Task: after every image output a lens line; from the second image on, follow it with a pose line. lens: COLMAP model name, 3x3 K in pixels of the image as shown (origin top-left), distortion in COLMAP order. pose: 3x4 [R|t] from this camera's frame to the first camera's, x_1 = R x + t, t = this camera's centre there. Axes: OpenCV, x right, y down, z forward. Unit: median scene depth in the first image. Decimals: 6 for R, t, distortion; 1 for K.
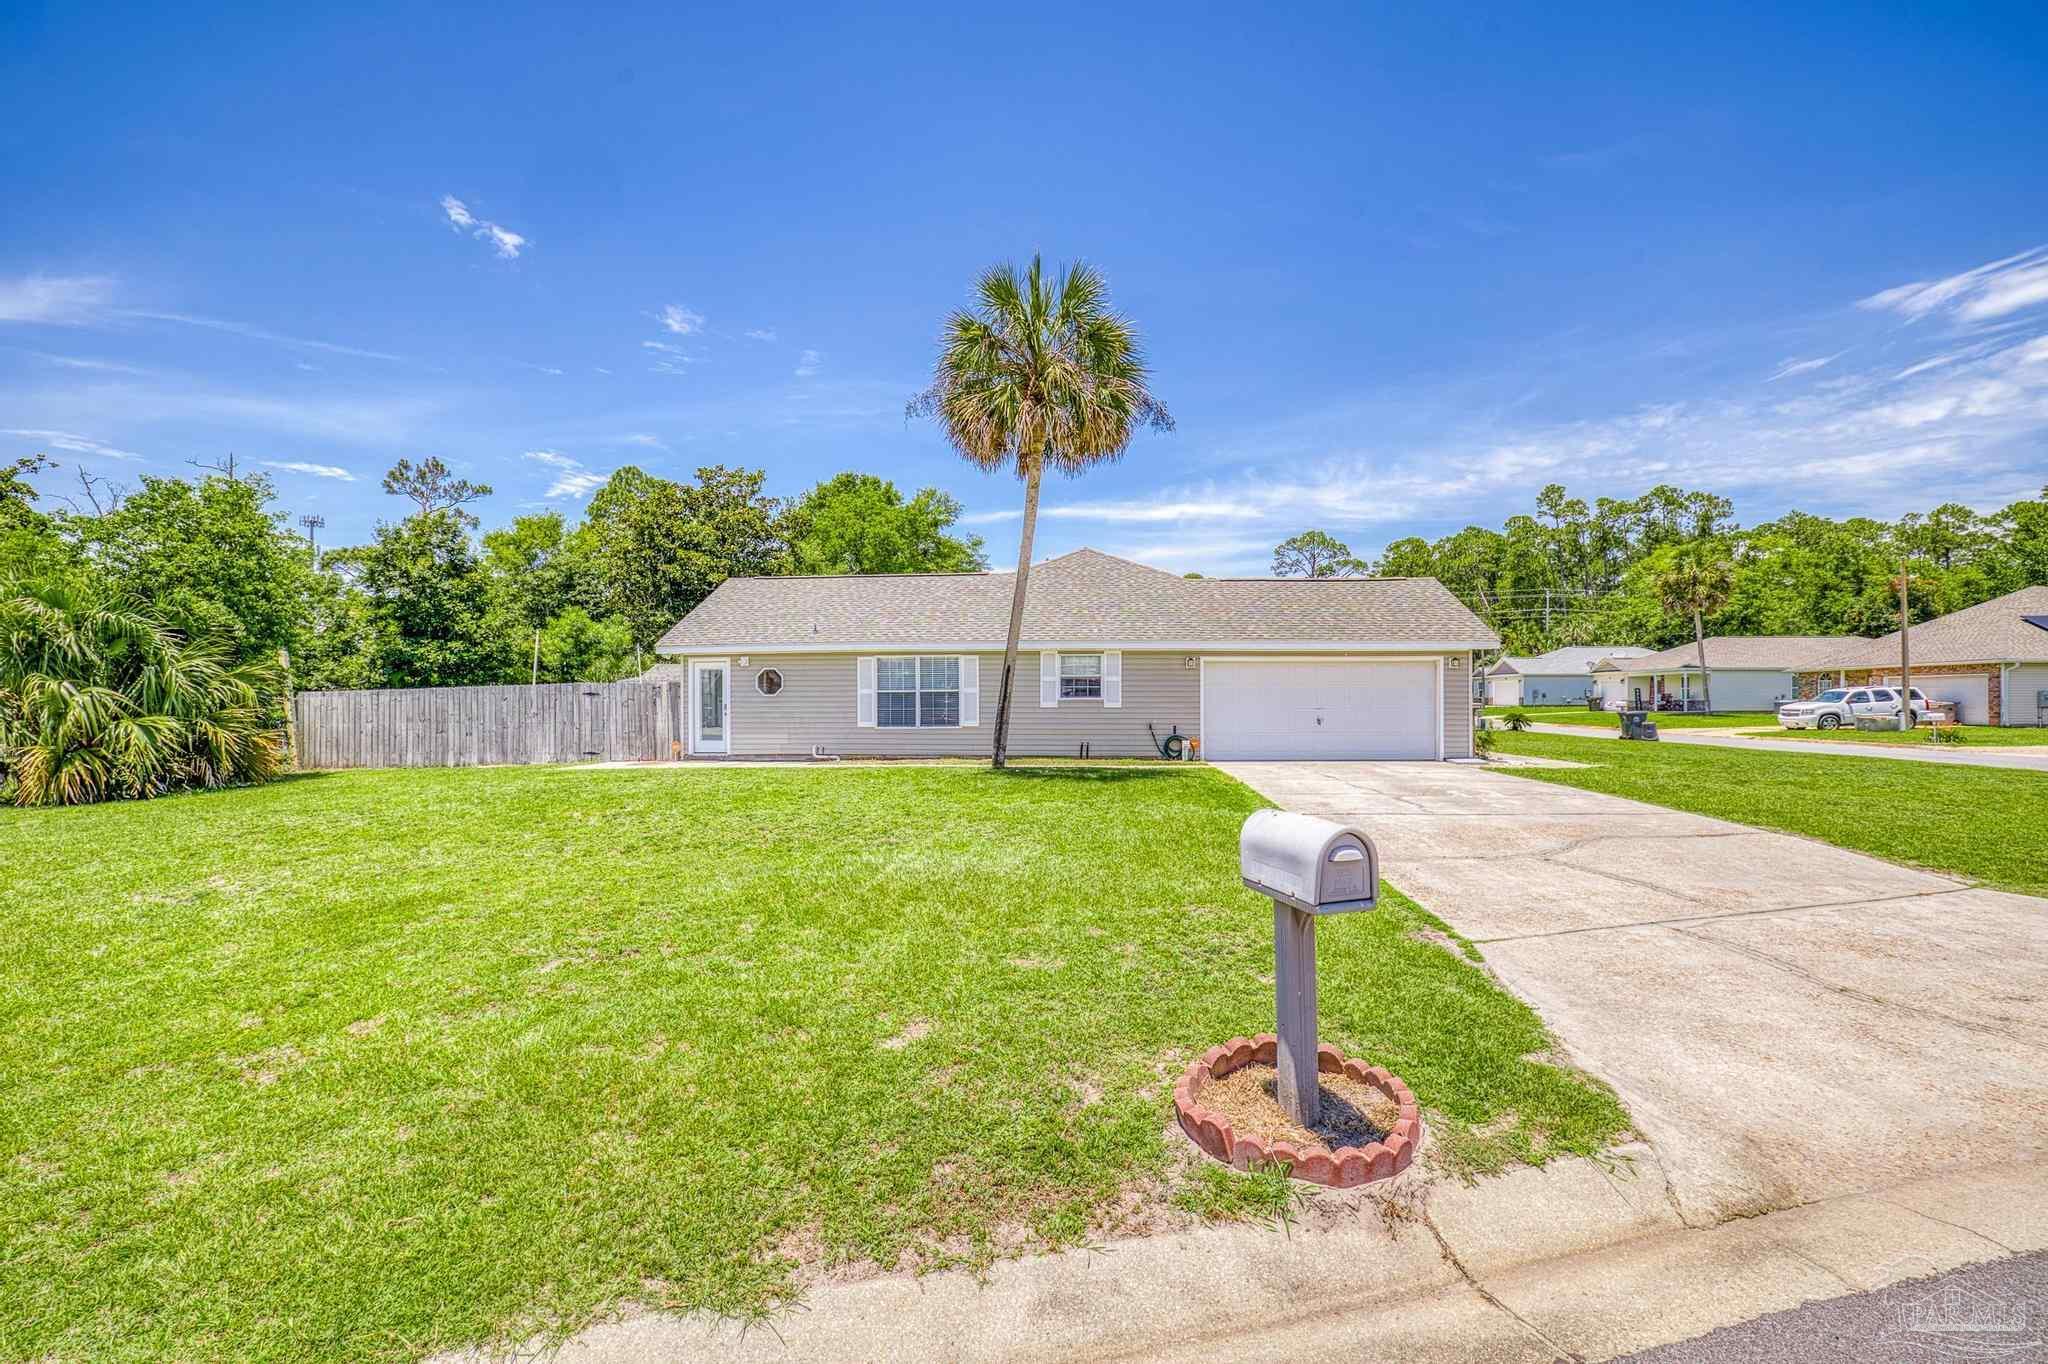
lens RADIAL K [[886.4, 0, 1022.9], [0, 886.4, 704.5], [0, 0, 1]] dist [-0.035168, 0.005611]
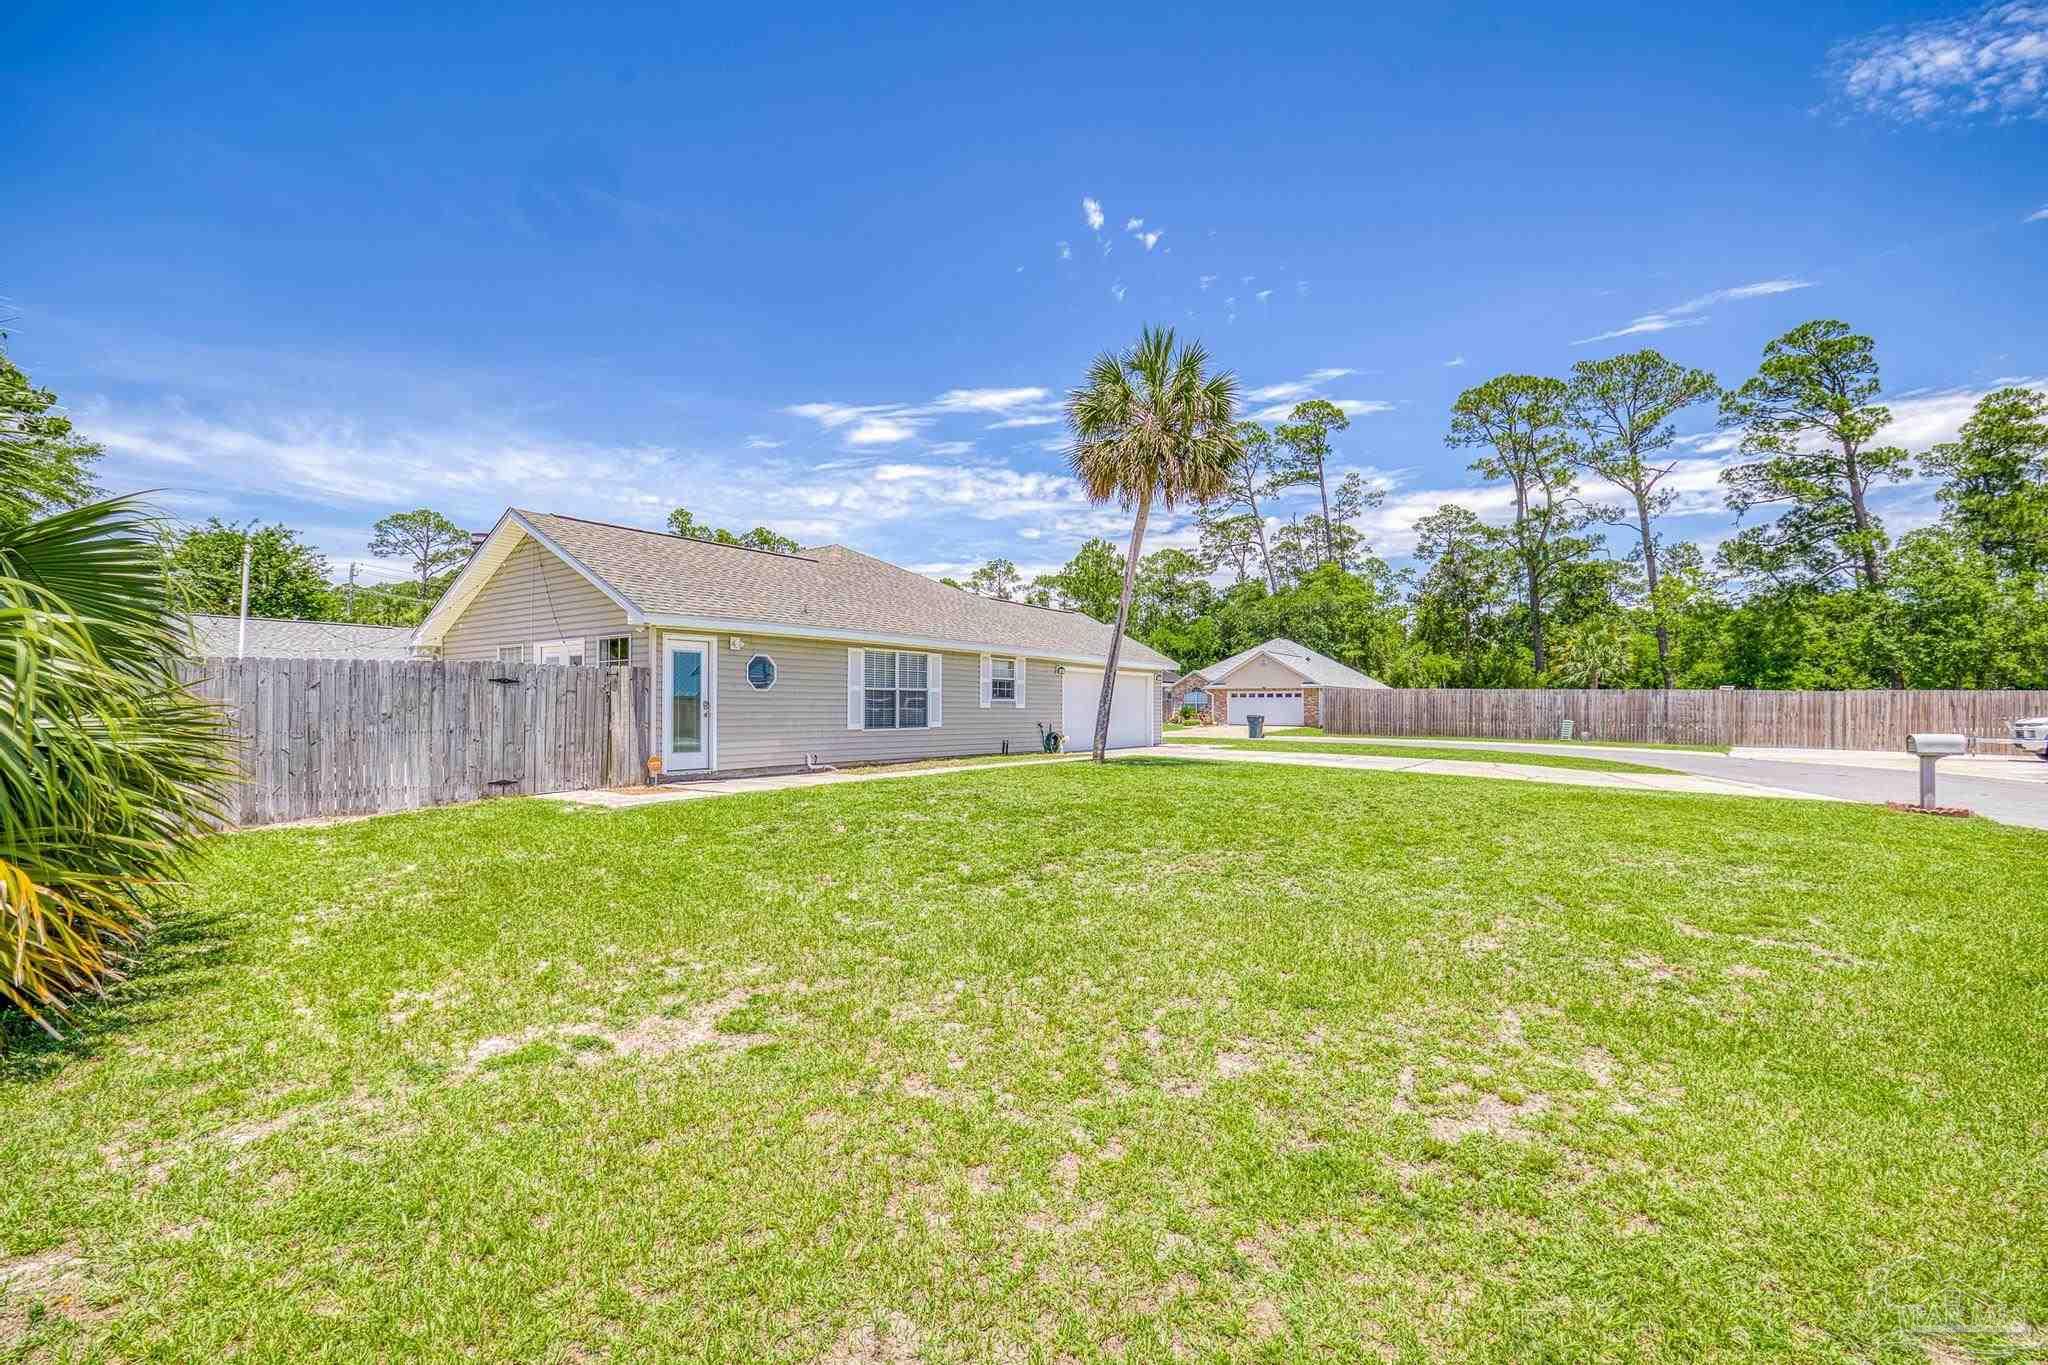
lens RADIAL K [[886.4, 0, 1021.8], [0, 886.4, 703.3], [0, 0, 1]] dist [-0.035168, 0.005611]
pose [[0.508602, 0.008970, 0.860955, -0.803574], [-0.002570, 0.999957, -0.008900, 0.006795], [-0.860998, 0.002314, 0.508603, 0.405980]]
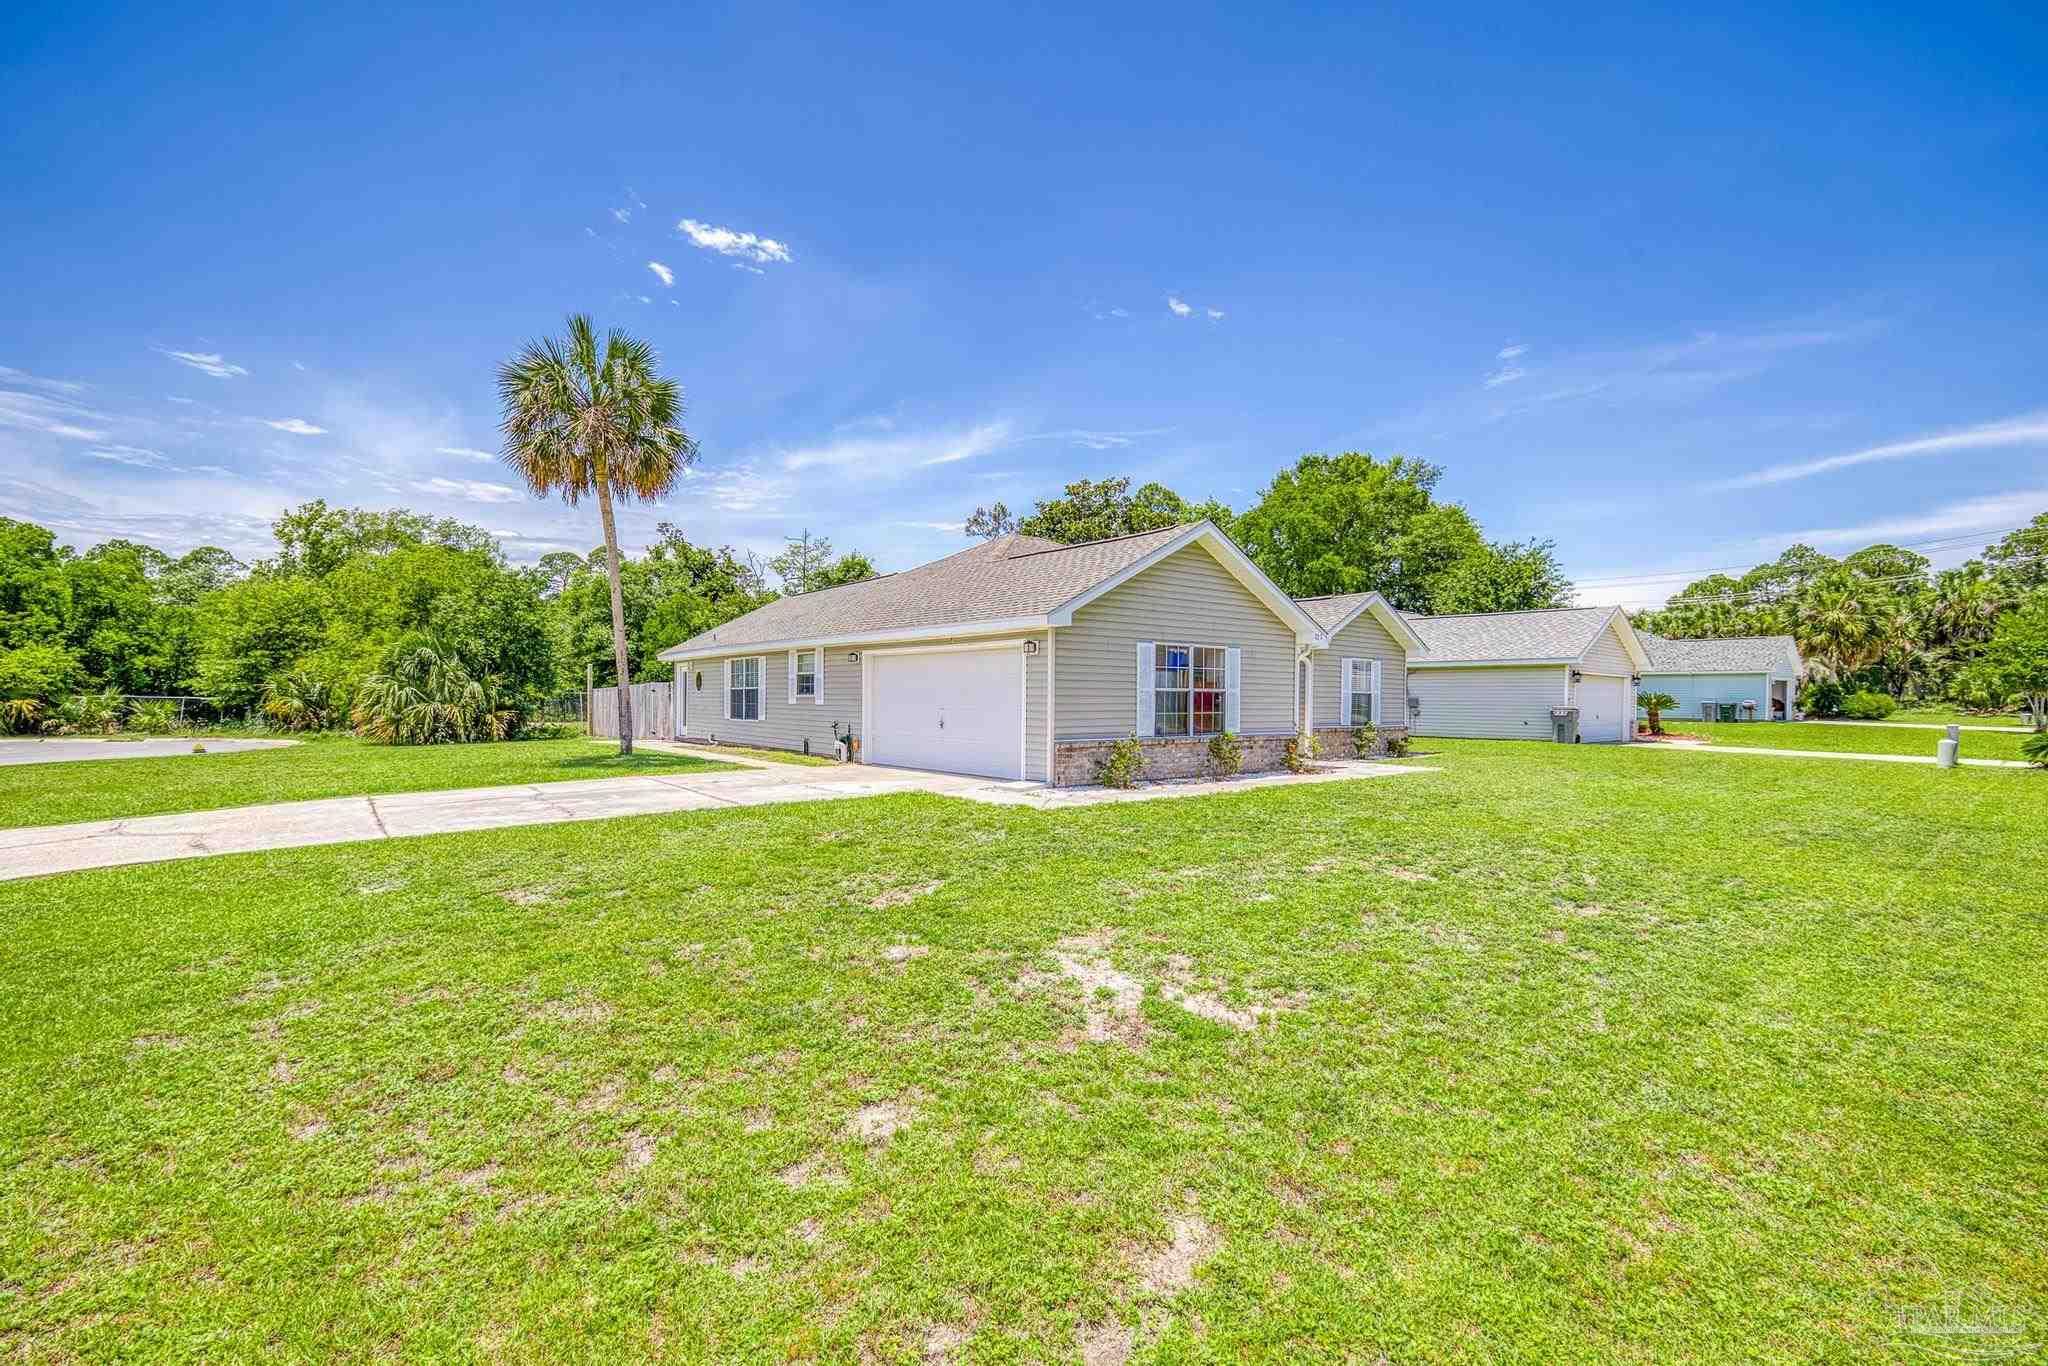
lens RADIAL K [[886.4, 0, 1031.6], [0, 886.4, 730.0], [0, 0, 1]] dist [-0.035168, 0.005611]
pose [[0.697038, 0.033591, -0.716247, 0.920765], [-0.010809, 0.999281, 0.036345, -0.006483], [0.716953, -0.017592, 0.696899, 0.448175]]
